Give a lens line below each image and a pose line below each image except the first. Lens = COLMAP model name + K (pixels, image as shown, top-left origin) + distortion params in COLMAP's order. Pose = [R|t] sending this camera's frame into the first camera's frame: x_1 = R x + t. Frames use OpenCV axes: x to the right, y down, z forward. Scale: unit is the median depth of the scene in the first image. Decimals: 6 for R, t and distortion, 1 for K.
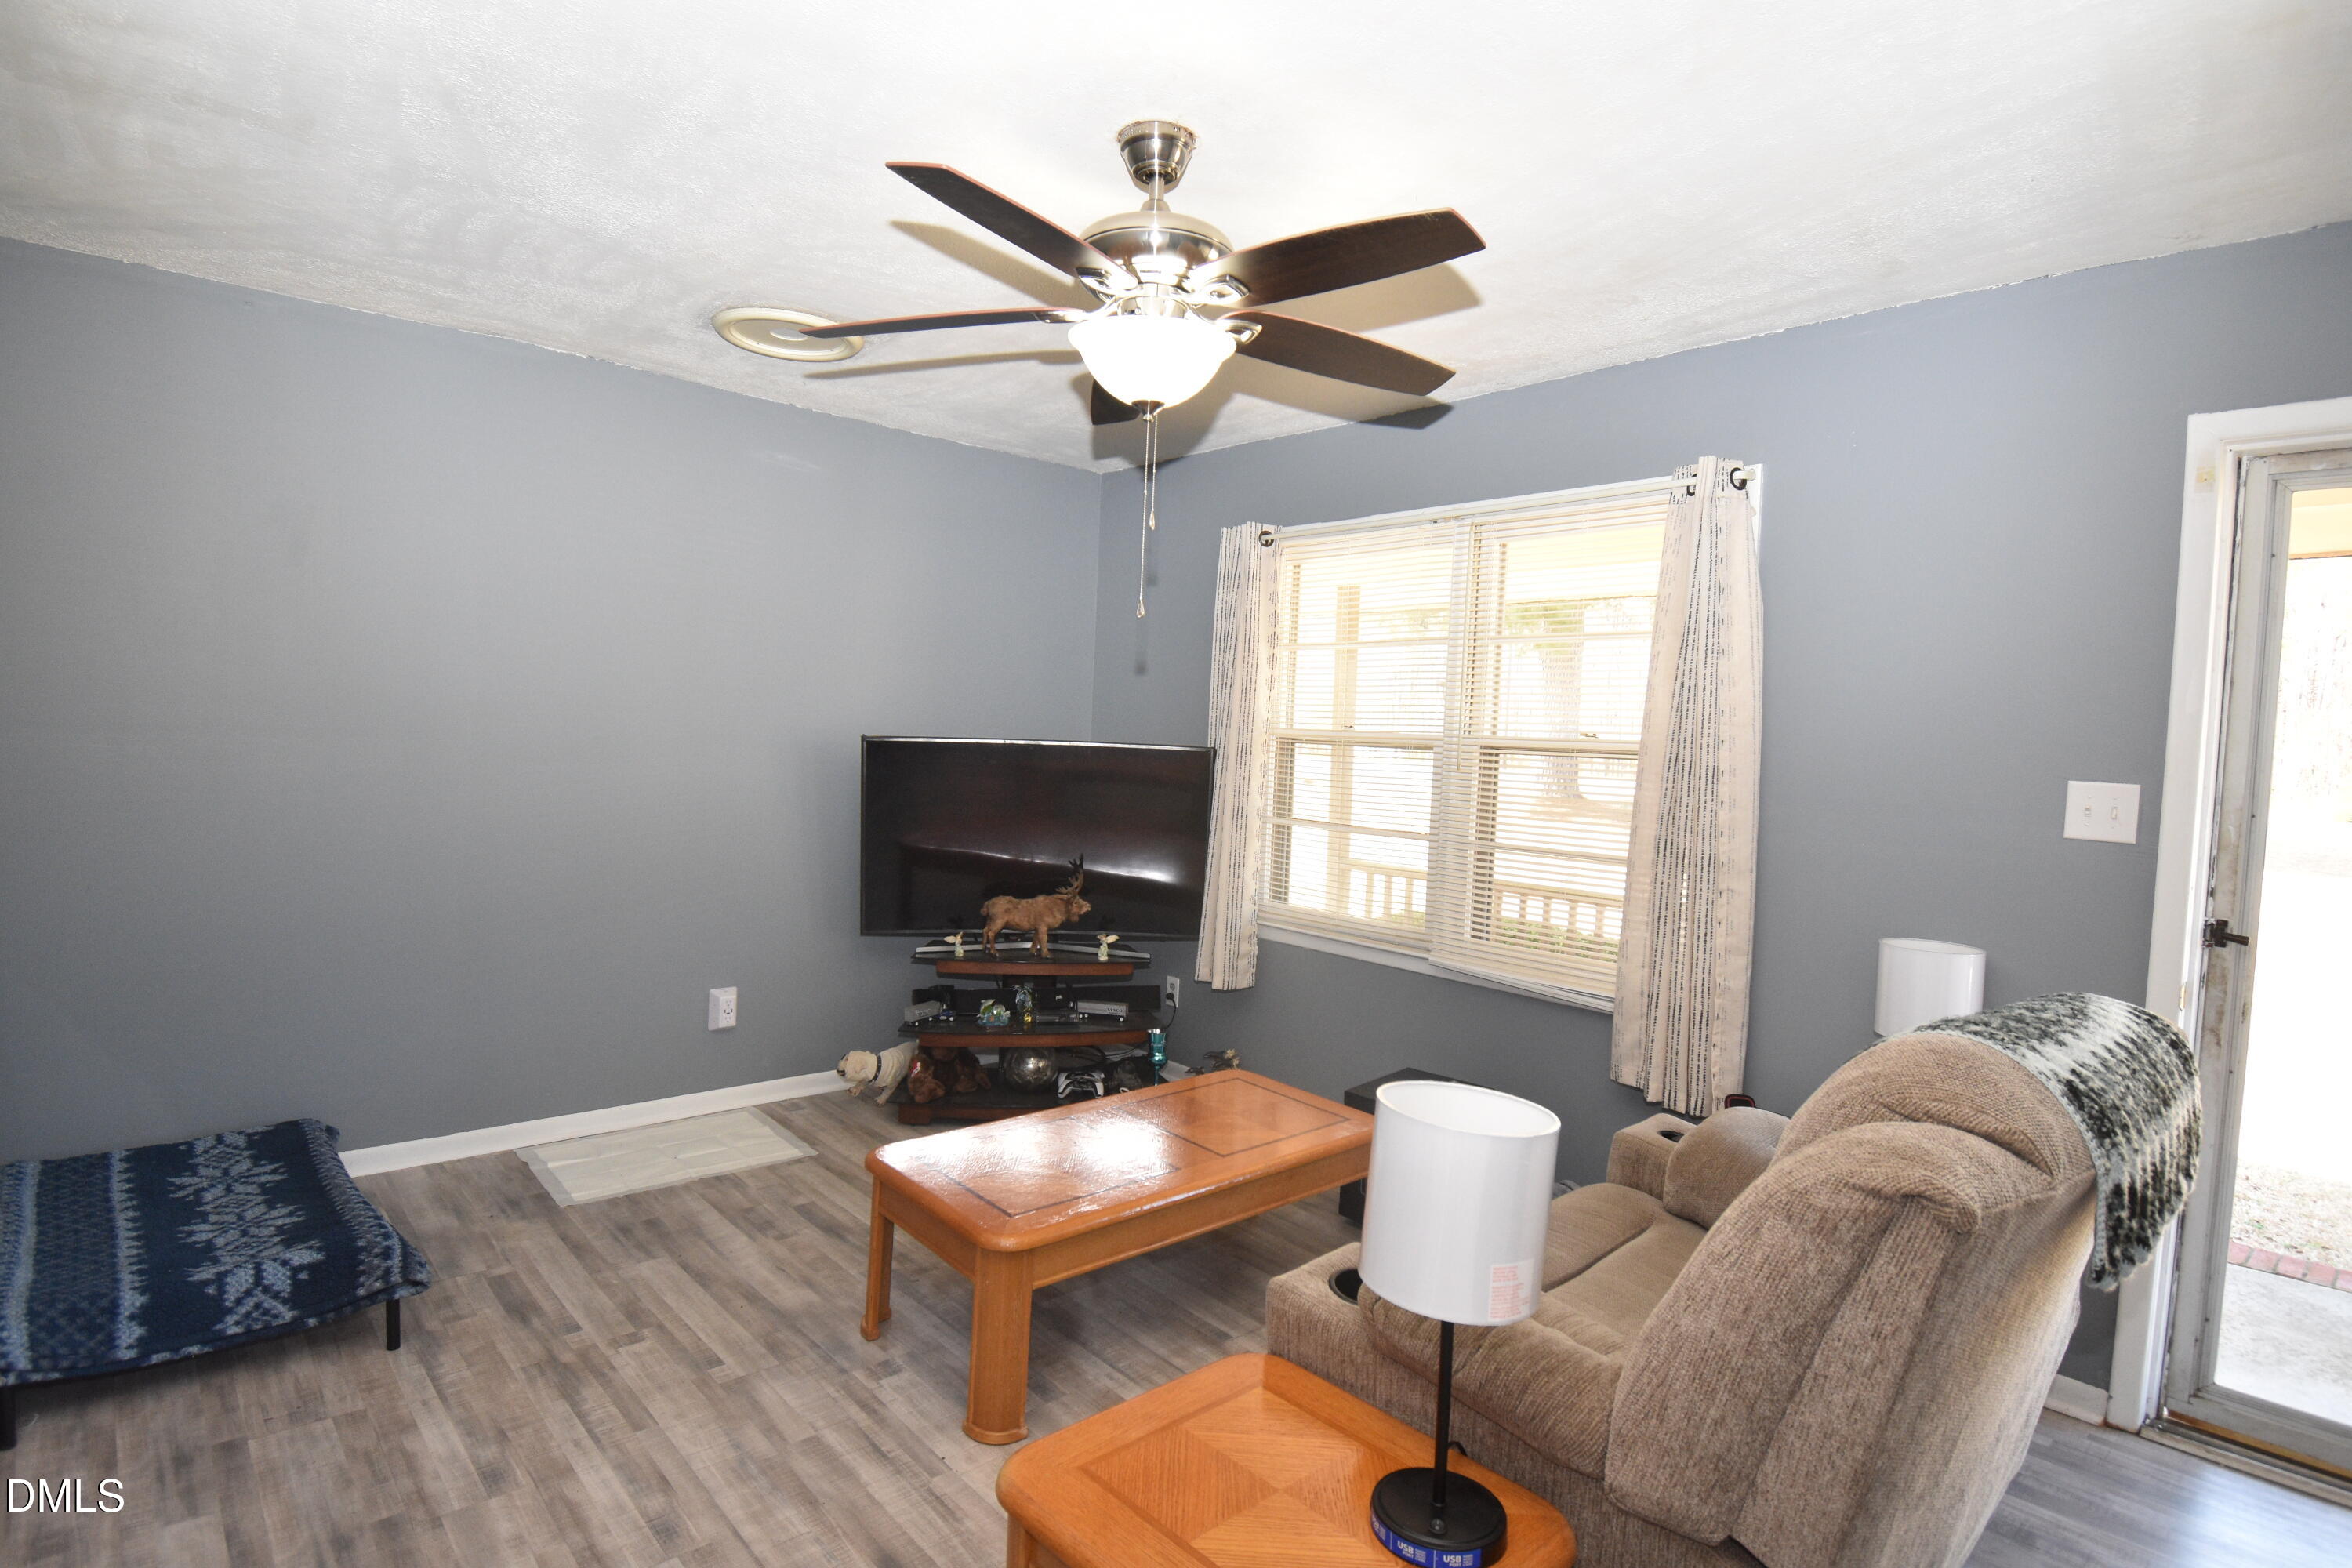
lens RADIAL K [[1224.5, 0, 1158.2], [0, 1224.5, 785.2], [0, 0, 1]] dist [0.015175, -0.027078]
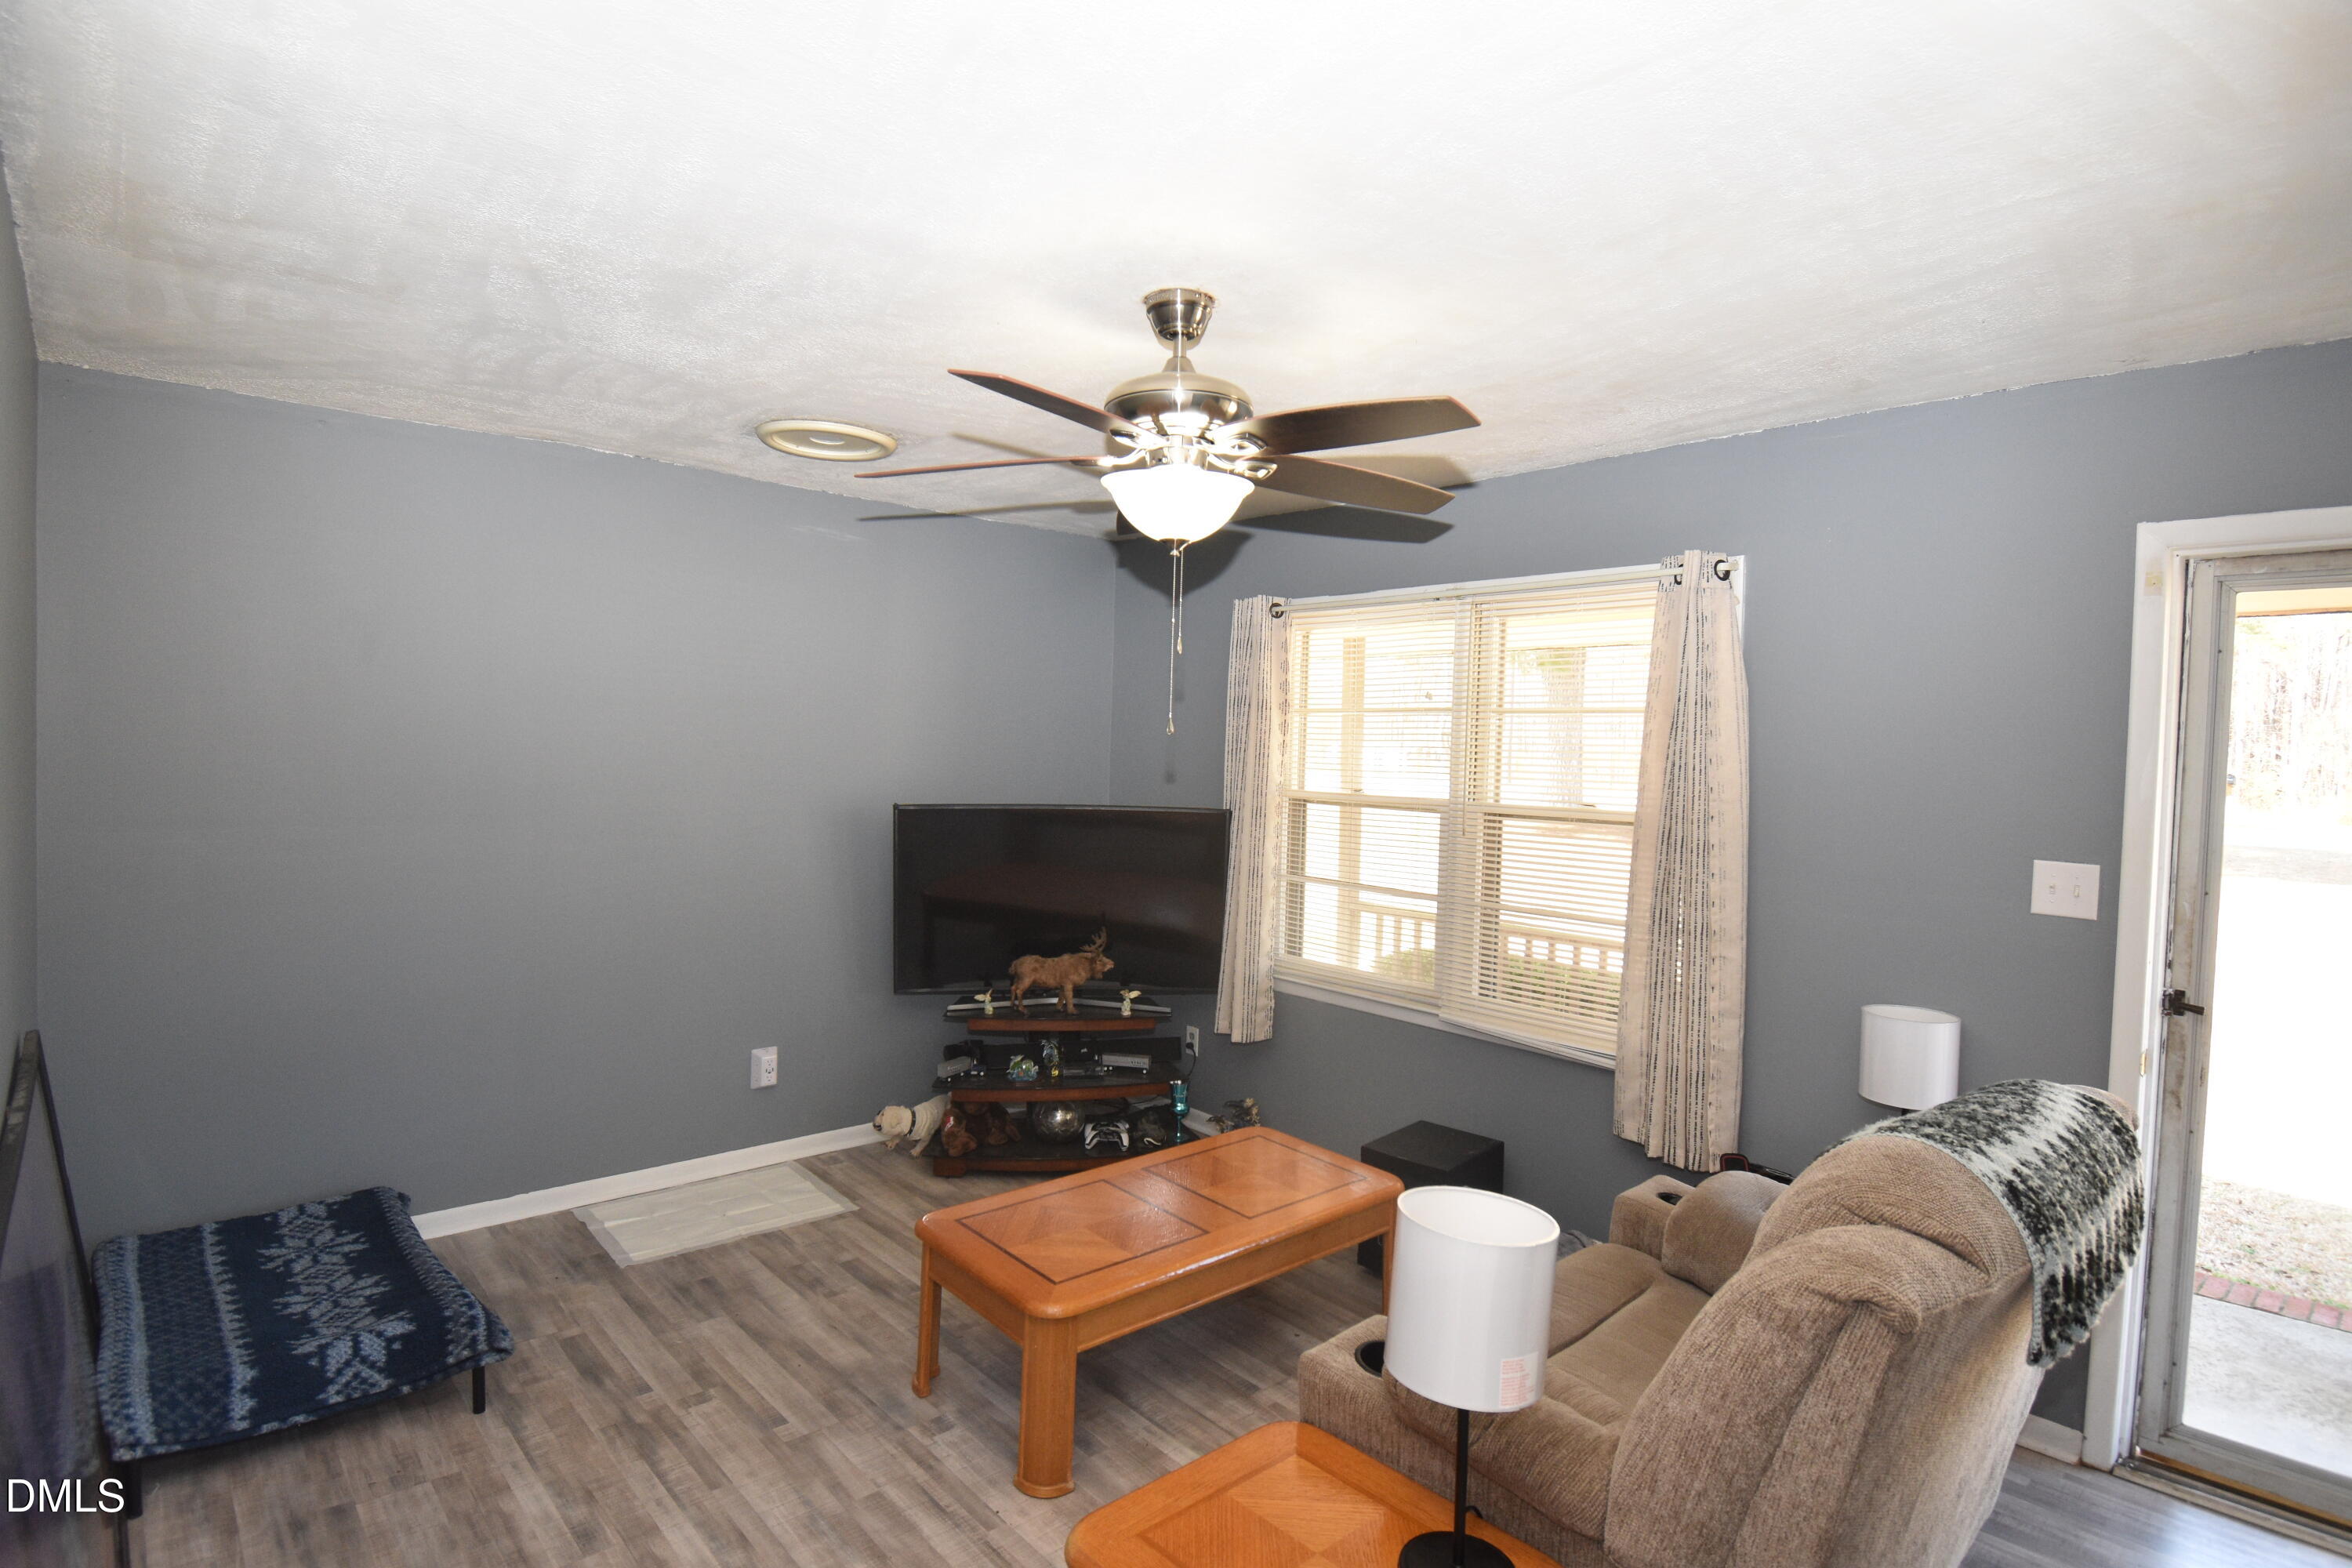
lens RADIAL K [[1224.5, 0, 1158.3], [0, 1224.5, 783.0], [0, 0, 1]] dist [0.015175, -0.027078]
pose [[0.999894, -0.014011, -0.003868, -0.018761], [0.013958, 0.999815, -0.013215, -0.069318], [0.004053, 0.013160, 0.999905, -0.078900]]
